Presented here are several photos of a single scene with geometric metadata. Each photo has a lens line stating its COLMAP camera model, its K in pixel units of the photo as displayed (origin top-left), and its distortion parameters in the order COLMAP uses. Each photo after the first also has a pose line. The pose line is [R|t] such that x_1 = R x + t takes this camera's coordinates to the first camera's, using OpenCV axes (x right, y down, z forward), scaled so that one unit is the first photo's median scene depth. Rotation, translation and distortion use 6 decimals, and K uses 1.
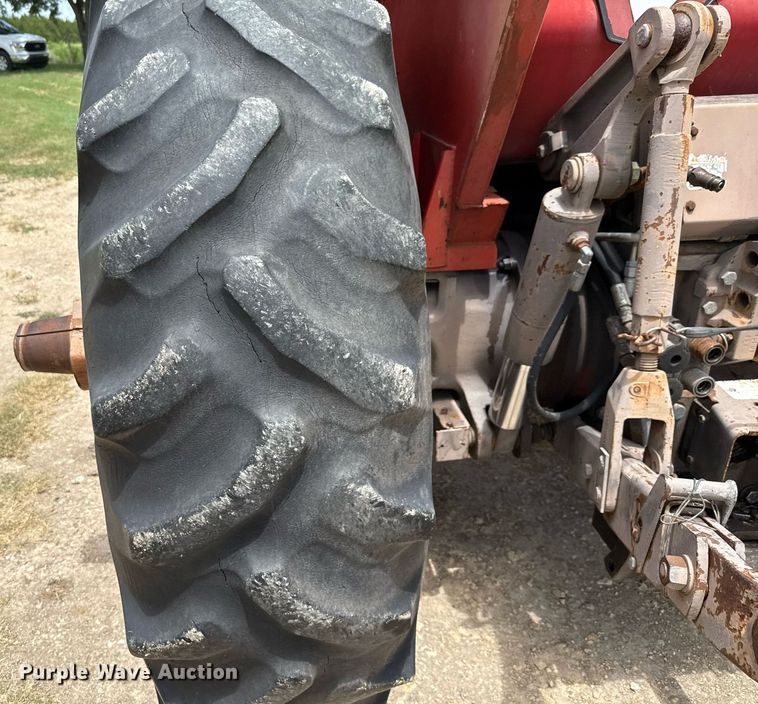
lens RADIAL K [[722.0, 0, 323.4], [0, 722.0, 388.8], [0, 0, 1]] dist [-0.004951, 0.000000]
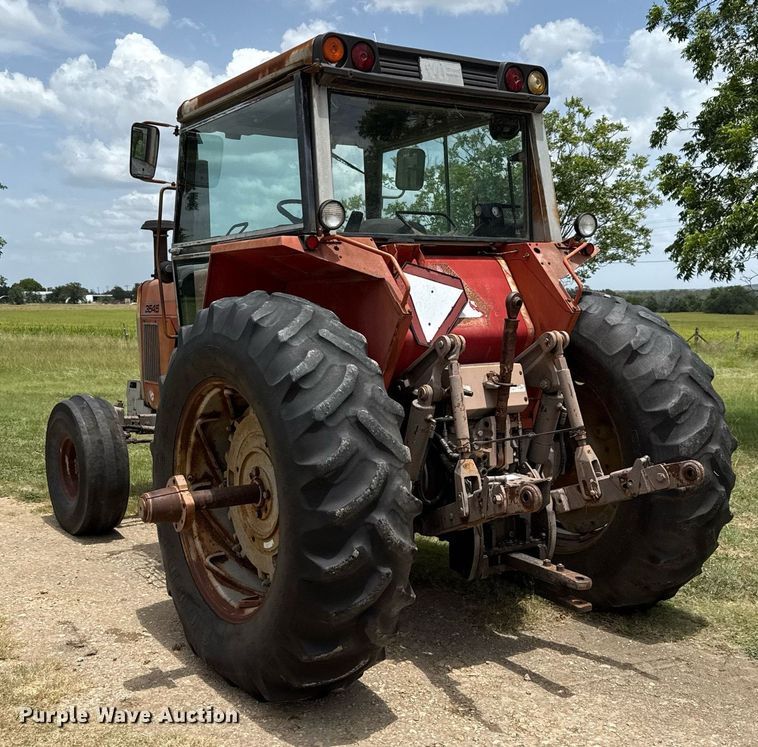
lens RADIAL K [[917.6, 0, 357.5], [0, 917.6, 378.1], [0, 0, 1]] dist [0.062606, 0.000000]
pose [[0.883842, -0.016496, 0.467494, -1.832489], [0.198183, 0.918462, -0.342275, 0.961314], [-0.423729, 0.395166, 0.815044, -2.097786]]
